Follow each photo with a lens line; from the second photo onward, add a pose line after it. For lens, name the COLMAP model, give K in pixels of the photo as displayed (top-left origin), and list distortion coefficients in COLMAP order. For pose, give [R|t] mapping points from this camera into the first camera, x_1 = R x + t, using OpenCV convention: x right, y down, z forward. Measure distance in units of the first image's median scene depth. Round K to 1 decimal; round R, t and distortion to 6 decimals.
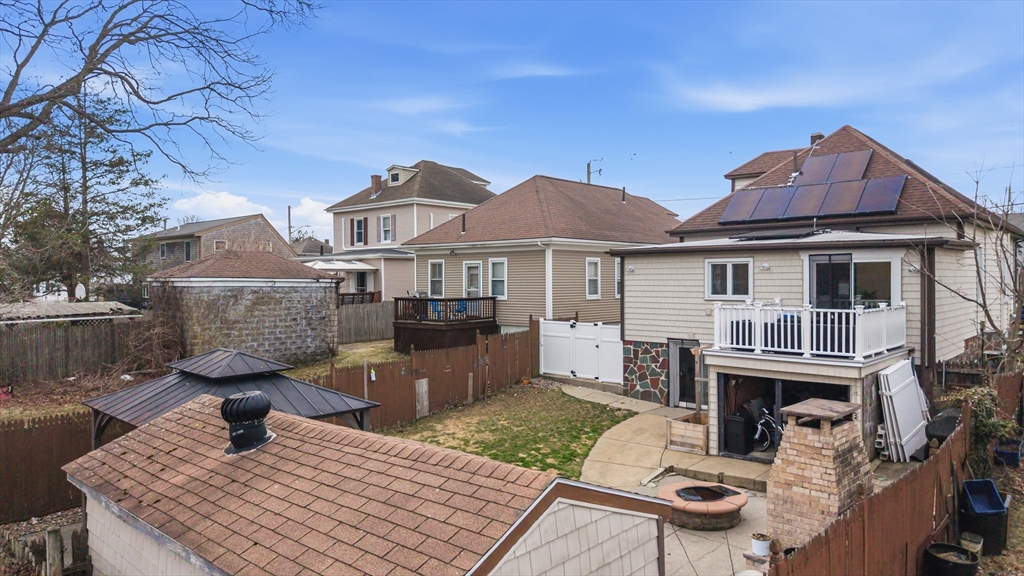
lens RADIAL K [[693.0, 0, 512.5], [0, 693.0, 286.5], [0, 0, 1]] dist [0.023531, -0.012307]
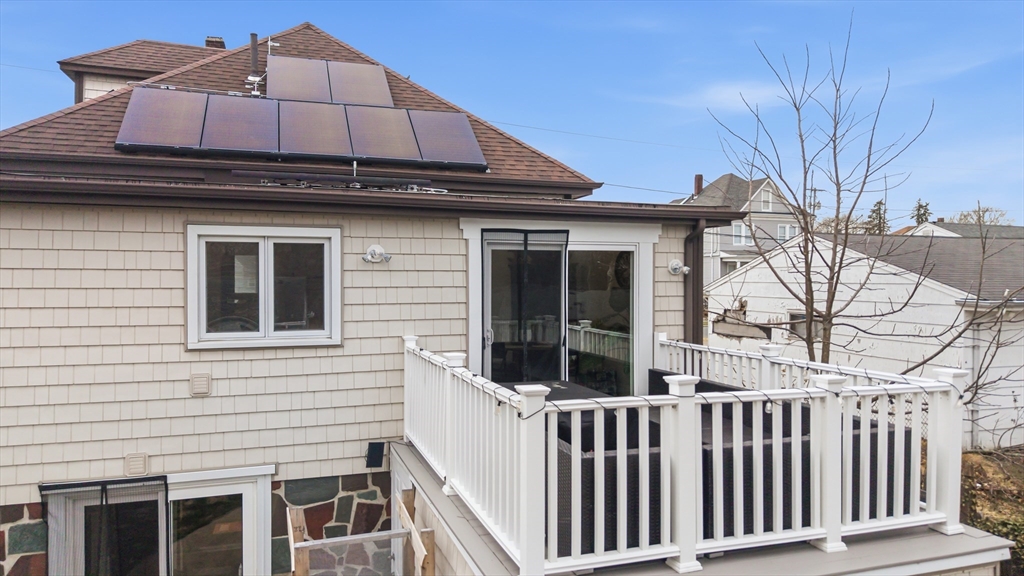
lens RADIAL K [[693.0, 0, 511.9], [0, 693.0, 288.4], [0, 0, 1]] dist [0.023531, -0.012307]
pose [[0.498021, -0.004192, 0.867155, 0.069078], [0.006192, 0.999980, 0.001278, -0.009199], [-0.867143, 0.004733, 0.498037, 0.713434]]
